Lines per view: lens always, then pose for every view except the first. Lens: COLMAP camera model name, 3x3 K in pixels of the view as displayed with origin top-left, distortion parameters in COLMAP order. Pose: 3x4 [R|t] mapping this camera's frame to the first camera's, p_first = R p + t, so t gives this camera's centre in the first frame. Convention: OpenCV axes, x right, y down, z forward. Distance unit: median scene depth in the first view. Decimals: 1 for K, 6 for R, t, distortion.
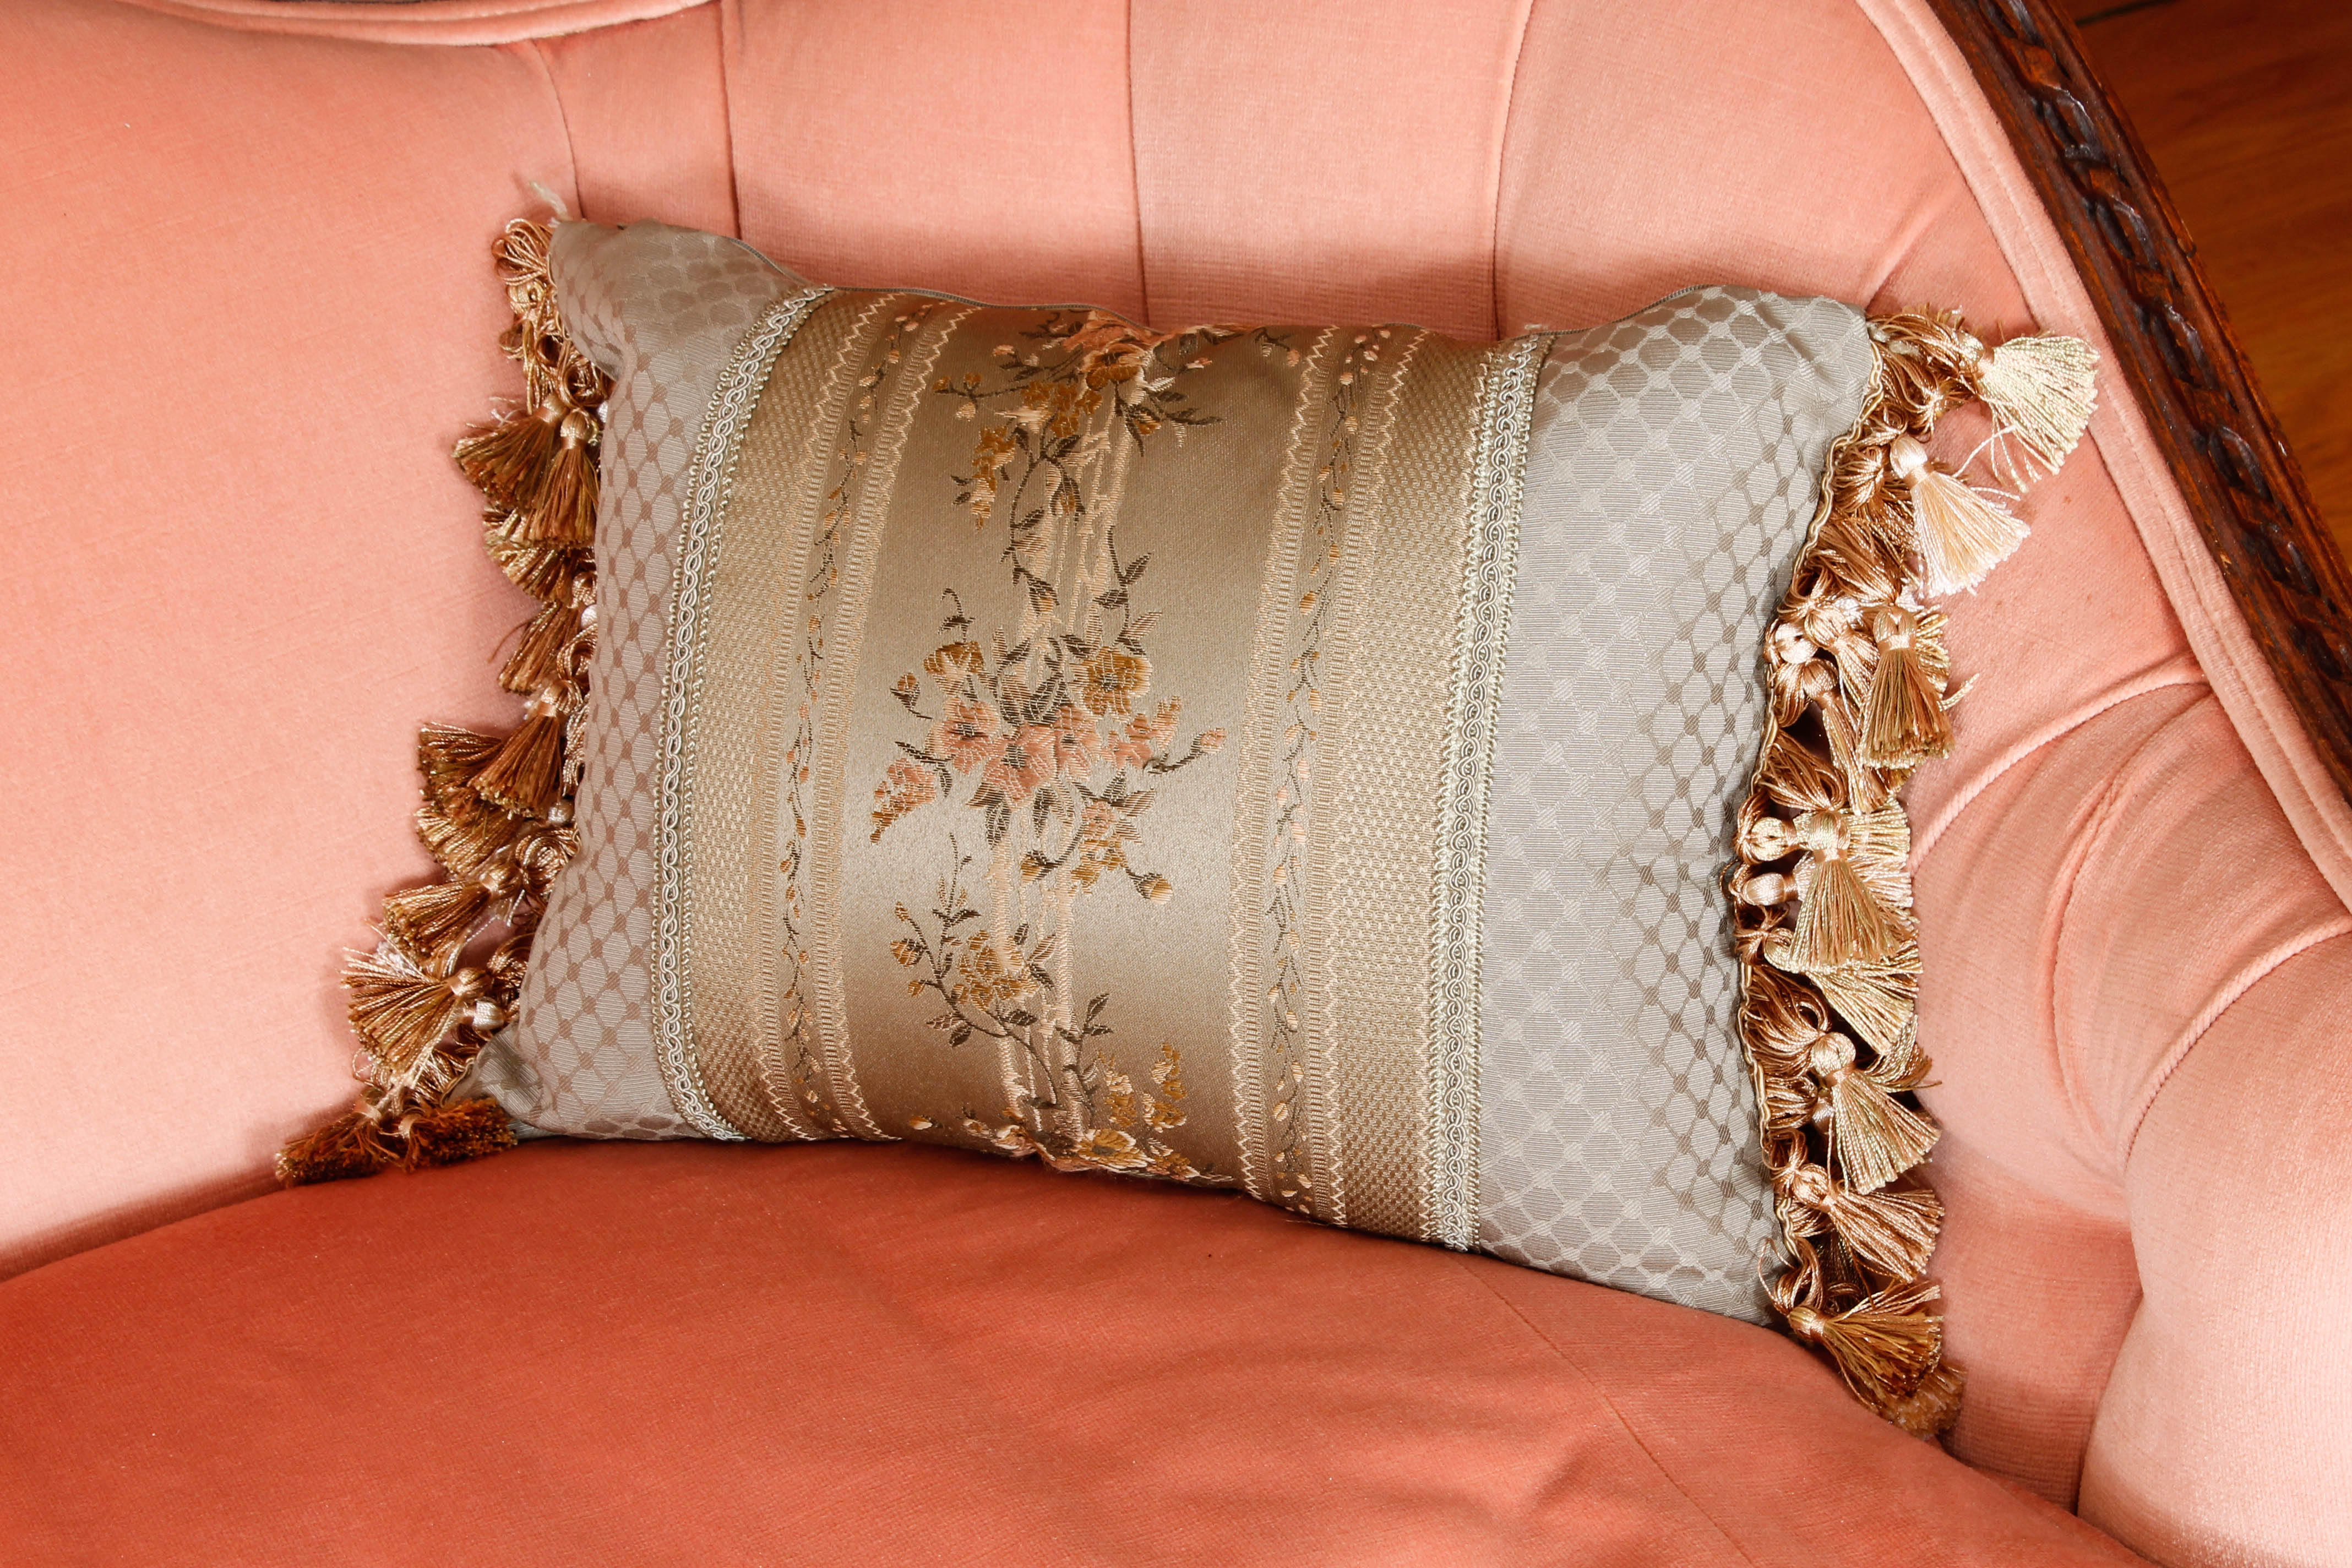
lens RADIAL K [[5352.2, 0, 1168.0], [0, 5352.2, 796.3], [0, 0, 1]] dist [0.079725, 0.000000]
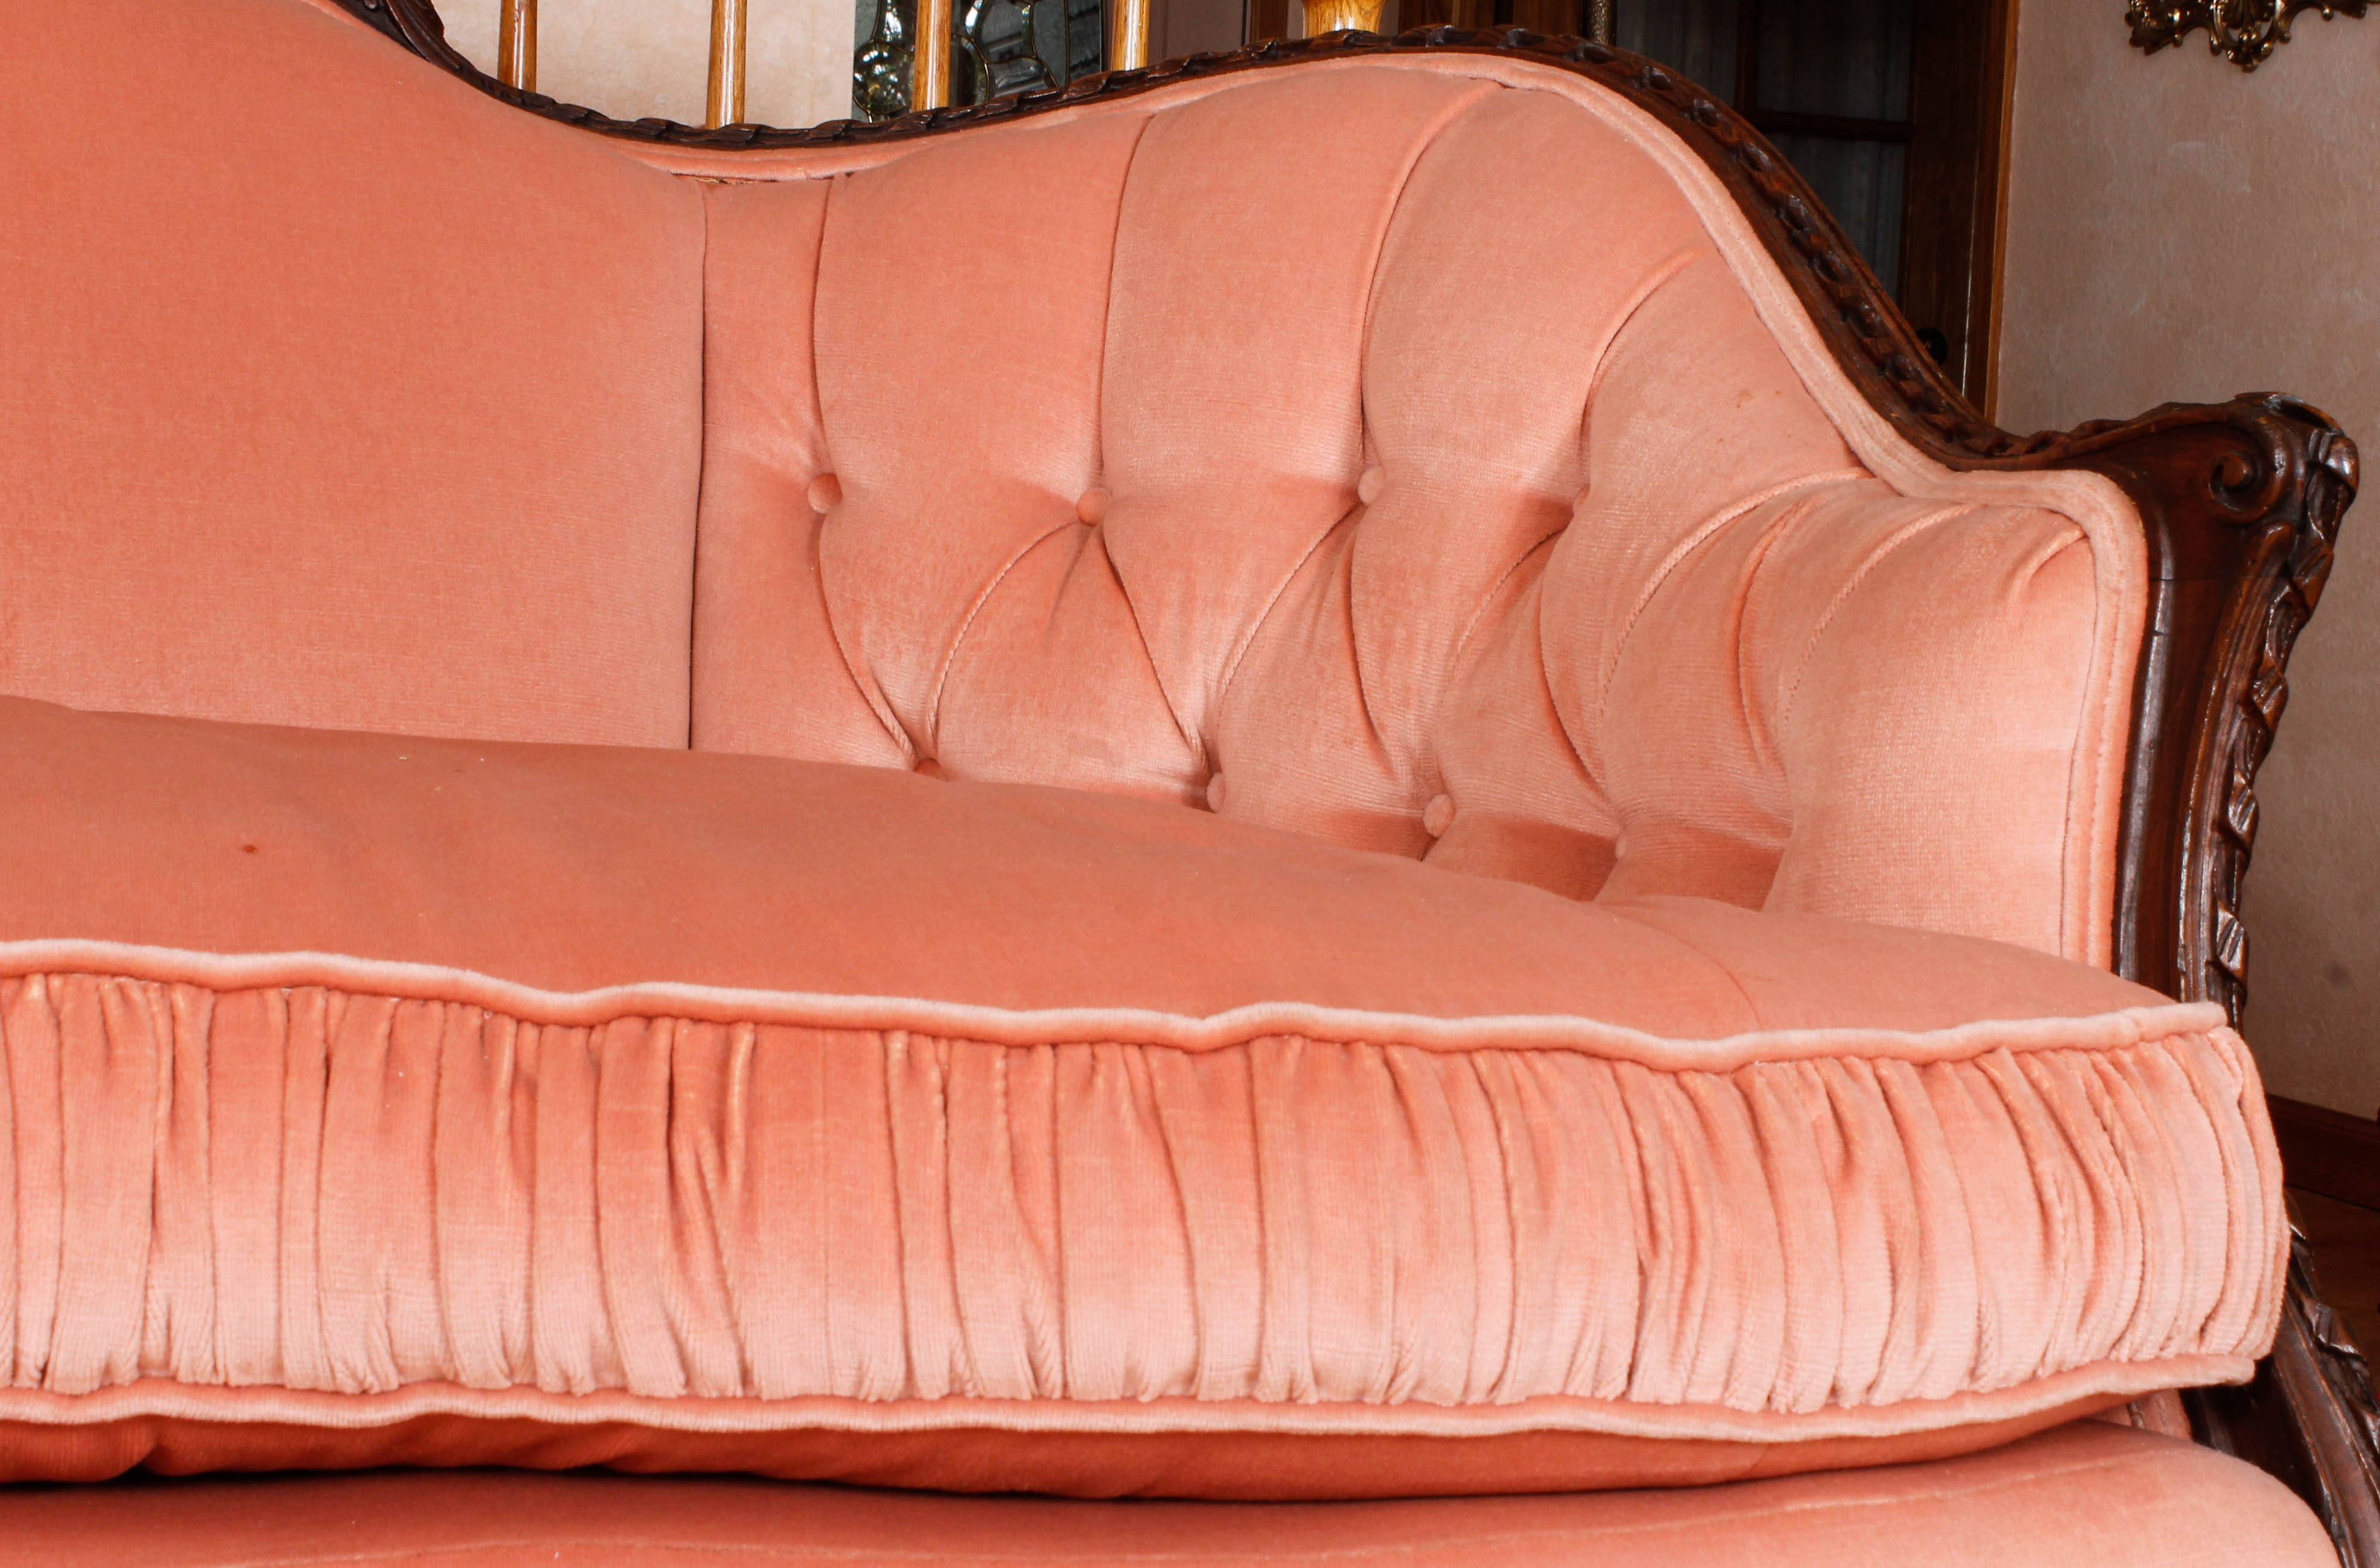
lens RADIAL K [[3696.7, 0, 1213.1], [0, 3696.7, 774.7], [0, 0, 1]] dist [-0.029597, 0.000000]
pose [[0.986188, 0.165024, -0.014132, 0.058460], [-0.152566, 0.871890, -0.465329, 0.465589], [-0.064469, 0.461058, 0.885025, 0.245957]]
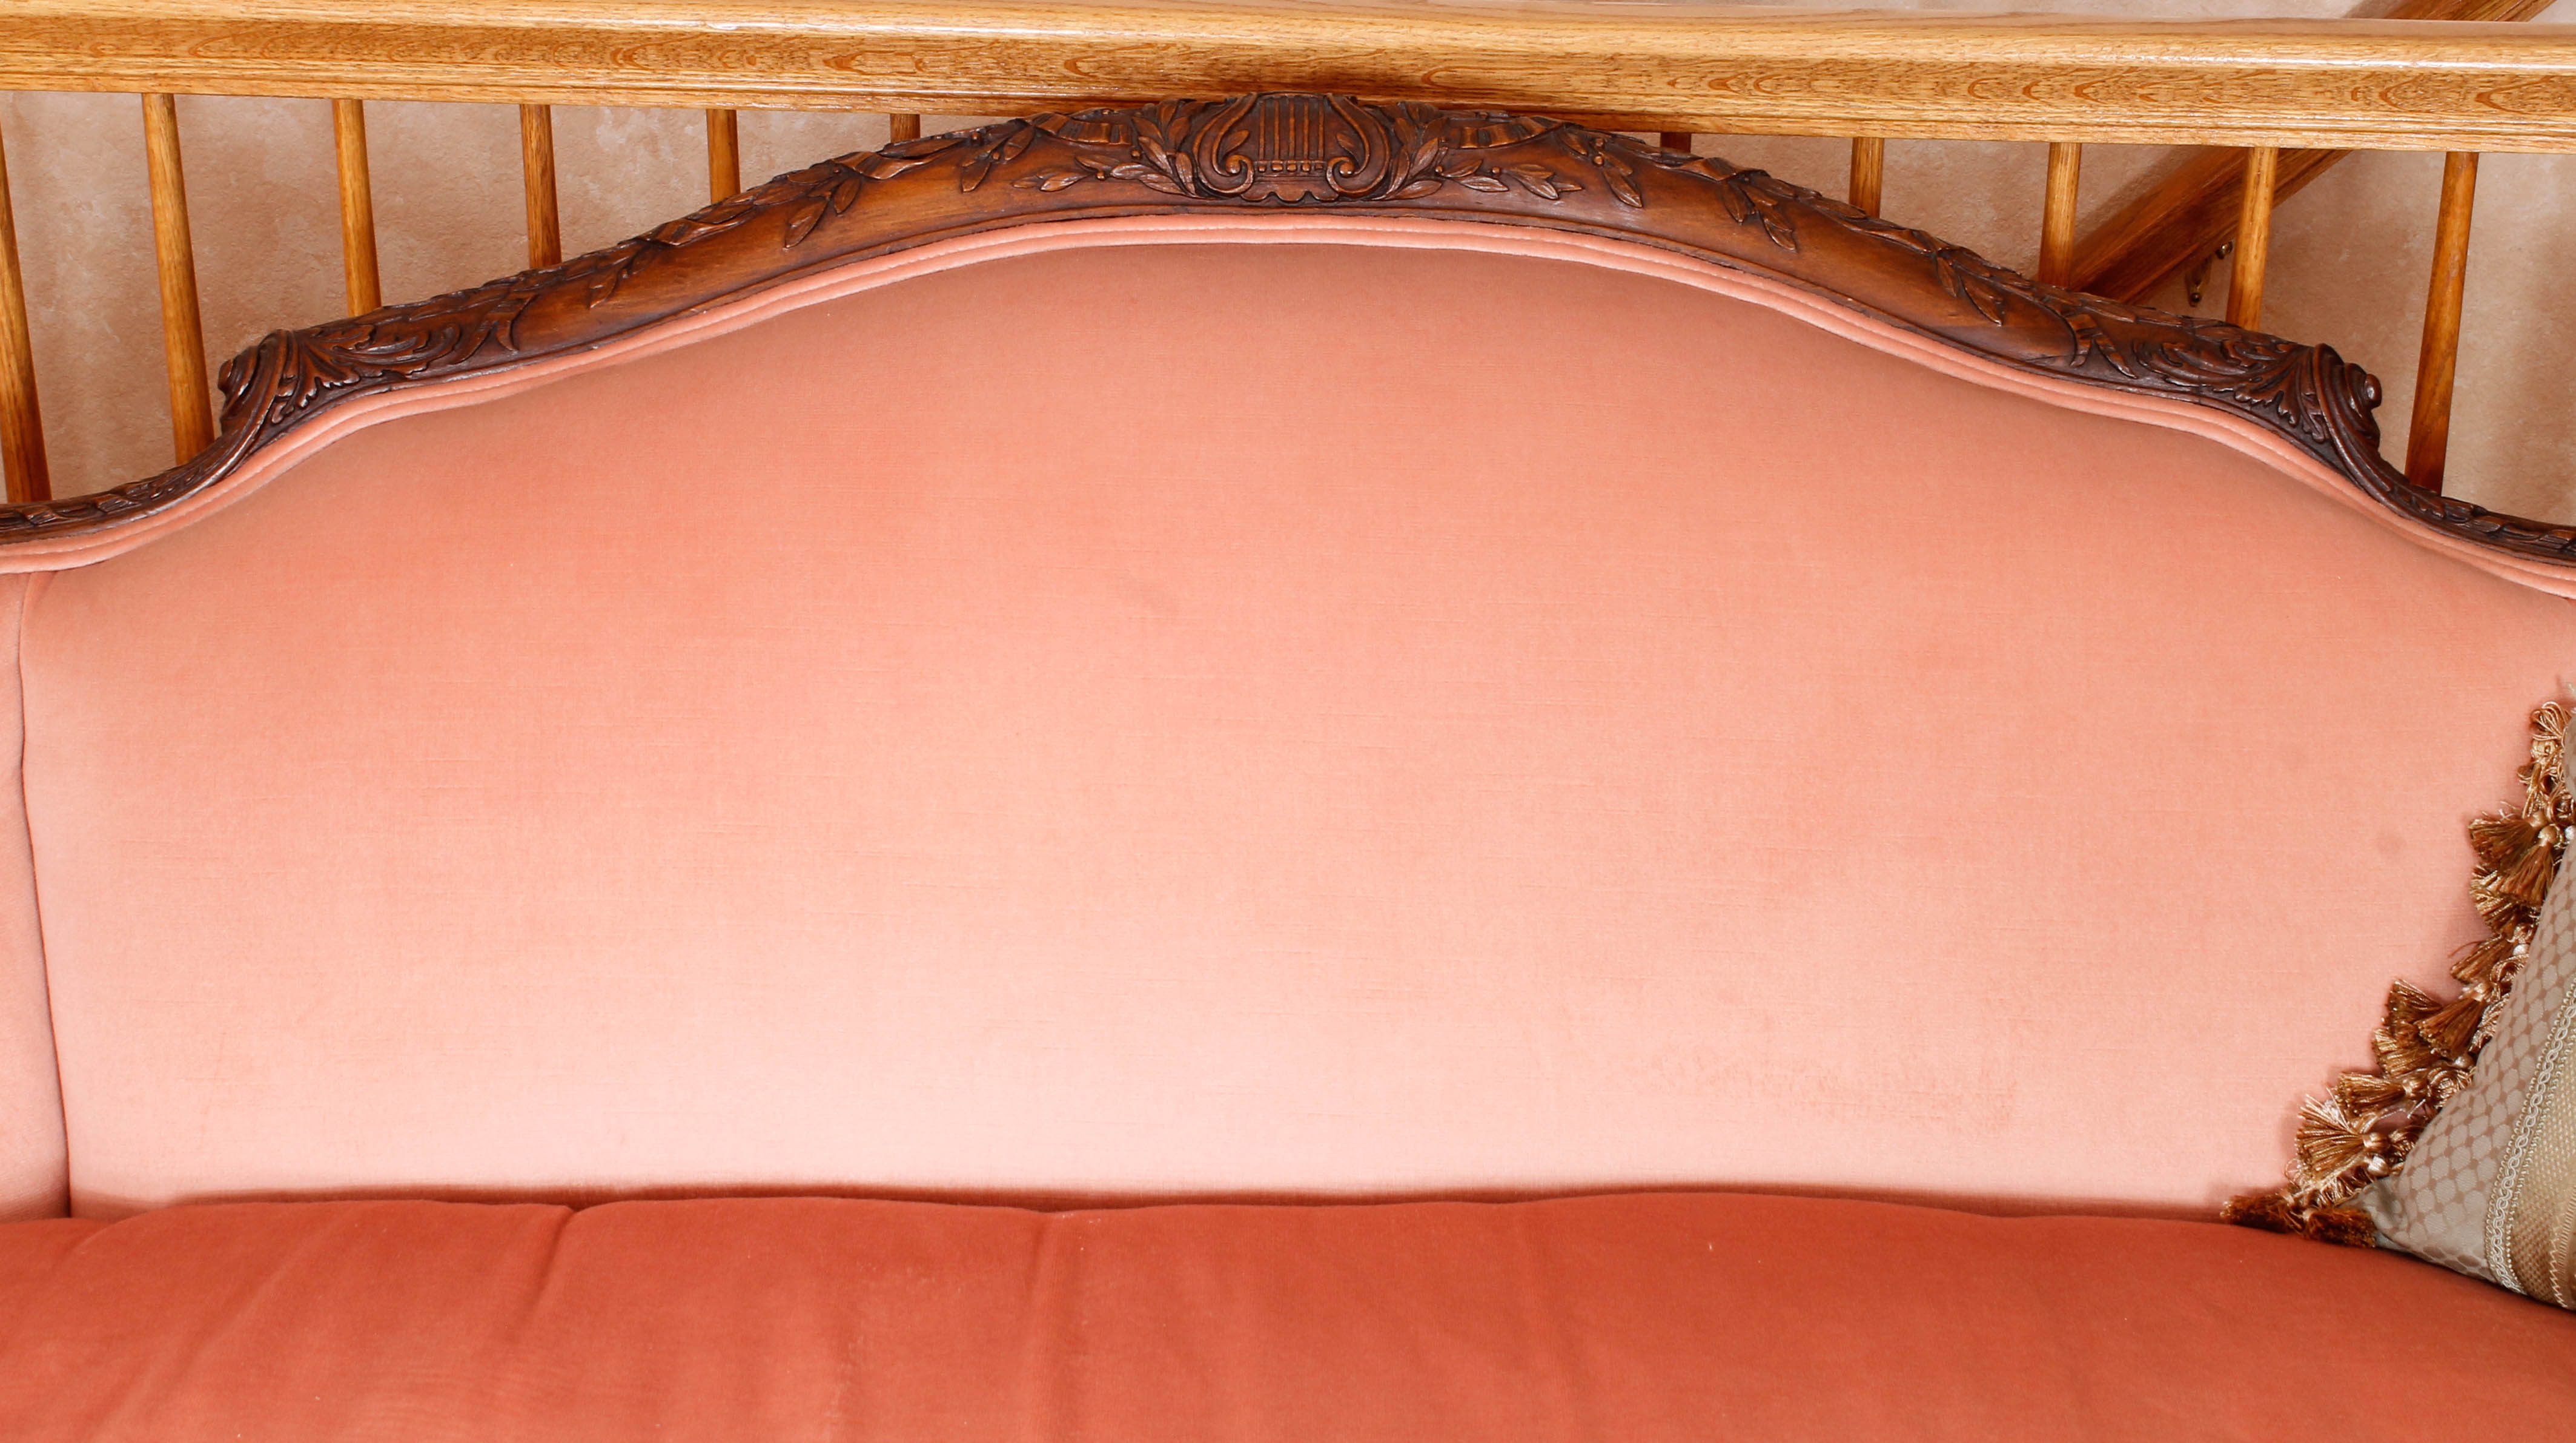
lens RADIAL K [[3858.0, 0, 1268.0], [0, 3858.0, 657.9], [0, 0, 1]] dist [-0.021805, 0.000000]
pose [[0.881017, 0.288692, -0.374789, -0.035387], [-0.334212, 0.940510, -0.061177, 0.085372], [0.334832, 0.179157, 0.925090, -0.209765]]
